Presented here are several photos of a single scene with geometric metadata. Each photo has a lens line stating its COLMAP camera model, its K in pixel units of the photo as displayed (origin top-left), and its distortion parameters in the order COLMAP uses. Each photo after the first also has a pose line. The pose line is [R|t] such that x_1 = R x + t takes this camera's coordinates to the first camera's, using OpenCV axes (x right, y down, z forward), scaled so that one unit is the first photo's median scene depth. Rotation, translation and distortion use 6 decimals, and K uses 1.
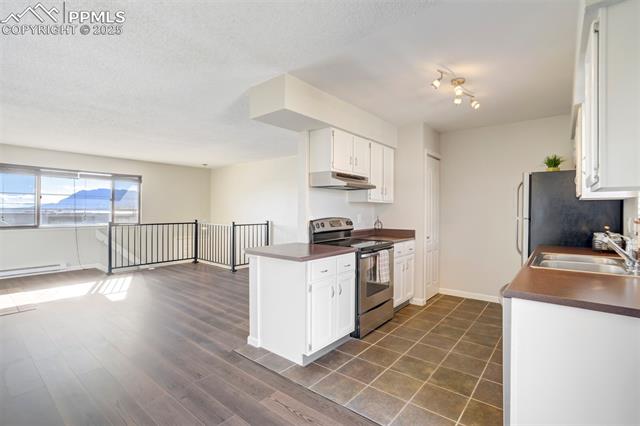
lens RADIAL K [[301.9, 0, 322.1], [0, 301.9, 211.2], [0, 0, 1]] dist [-0.042317, 0.018936]
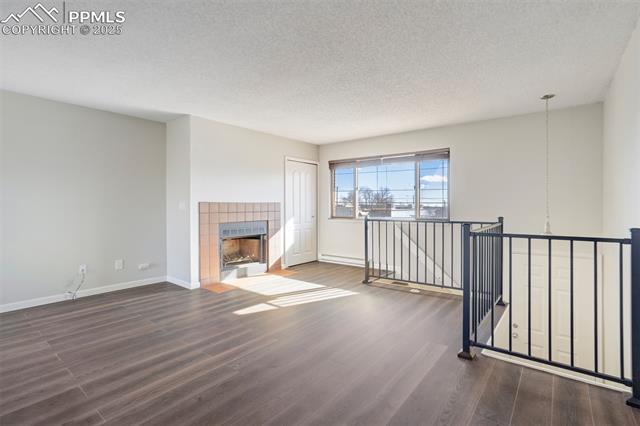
lens RADIAL K [[301.4, 0, 320.4], [0, 301.4, 207.8], [0, 0, 1]] dist [-0.019024, 0.001061]
pose [[0.005818, 0.002254, -0.999981, 0.117130], [-0.007032, 0.999973, 0.002213, 0.028613], [0.999958, 0.007019, 0.005834, 1.451227]]
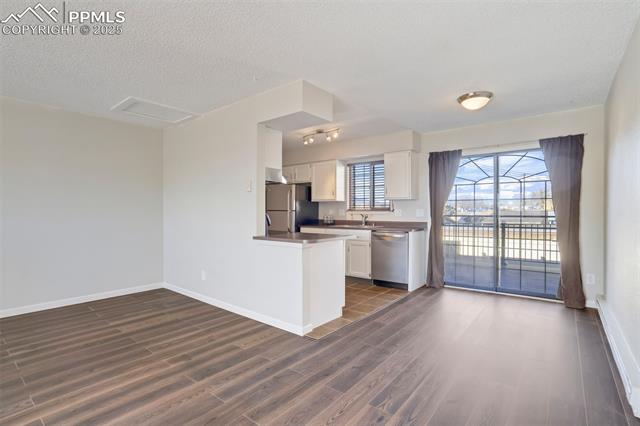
lens RADIAL K [[307.2, 0, 322.5], [0, 307.2, 208.3], [0, 0, 1]] dist [-0.039809, 0.019679]
pose [[-0.002616, 0.008365, 0.999962, -1.033284], [0.006359, 0.999945, -0.008348, 0.023330], [-0.999976, 0.006337, -0.002669, 0.761693]]
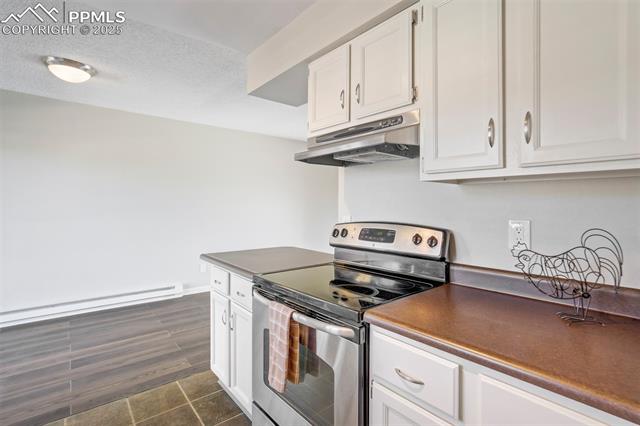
lens RADIAL K [[307.2, 0, 322.5], [0, 307.2, 208.3], [0, 0, 1]] dist [-0.039809, 0.019679]
pose [[-0.170107, -0.001934, -0.985424, 0.543508], [-0.011855, 0.999930, 0.000084, 0.000096], [0.985354, 0.011696, -0.170118, 1.020677]]
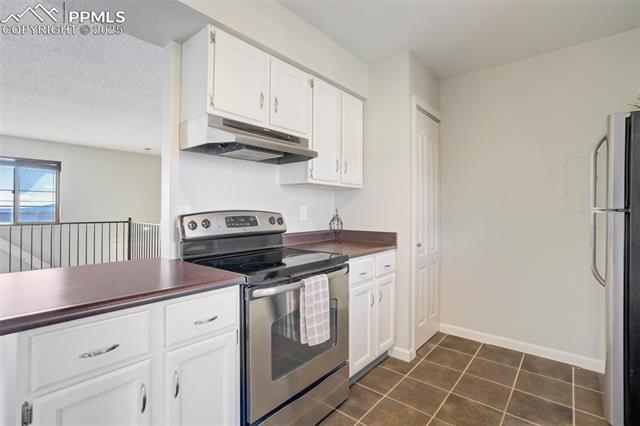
lens RADIAL K [[301.4, 0, 320.4], [0, 301.4, 207.8], [0, 0, 1]] dist [-0.019024, 0.001061]
pose [[0.999764, -0.001753, -0.021648, 0.201674], [0.001584, 0.999968, -0.007827, 0.021722], [0.021661, 0.007791, 0.999735, 0.470671]]
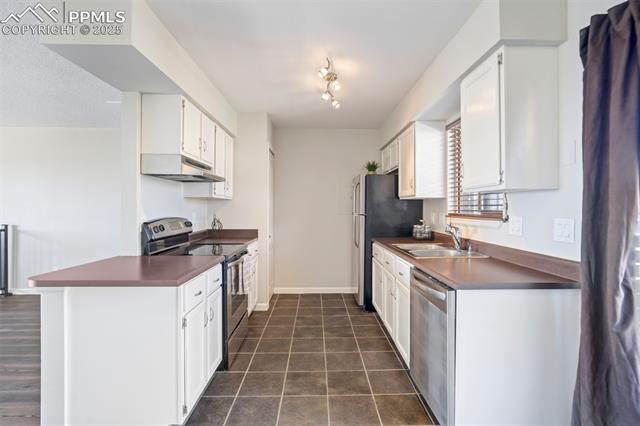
lens RADIAL K [[307.2, 0, 322.5], [0, 307.2, 208.3], [0, 0, 1]] dist [-0.039809, 0.019679]
pose [[0.760695, -0.002494, 0.649105, -0.171004], [0.003502, 0.999994, -0.000262, 0.000126], [-0.649100, 0.002473, 0.760699, 0.192509]]
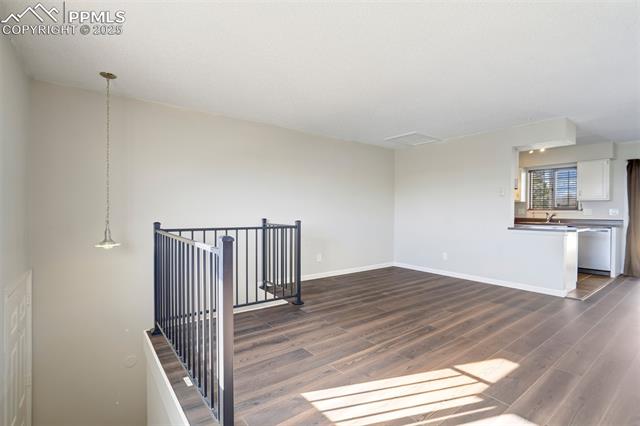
lens RADIAL K [[301.9, 0, 322.1], [0, 301.9, 211.2], [0, 0, 1]] dist [-0.042317, 0.018936]
pose [[0.246102, -0.001421, 0.969243, -1.544041], [0.000821, 0.999999, 0.001257, 0.027680], [-0.969244, 0.000486, 0.246103, 1.442518]]
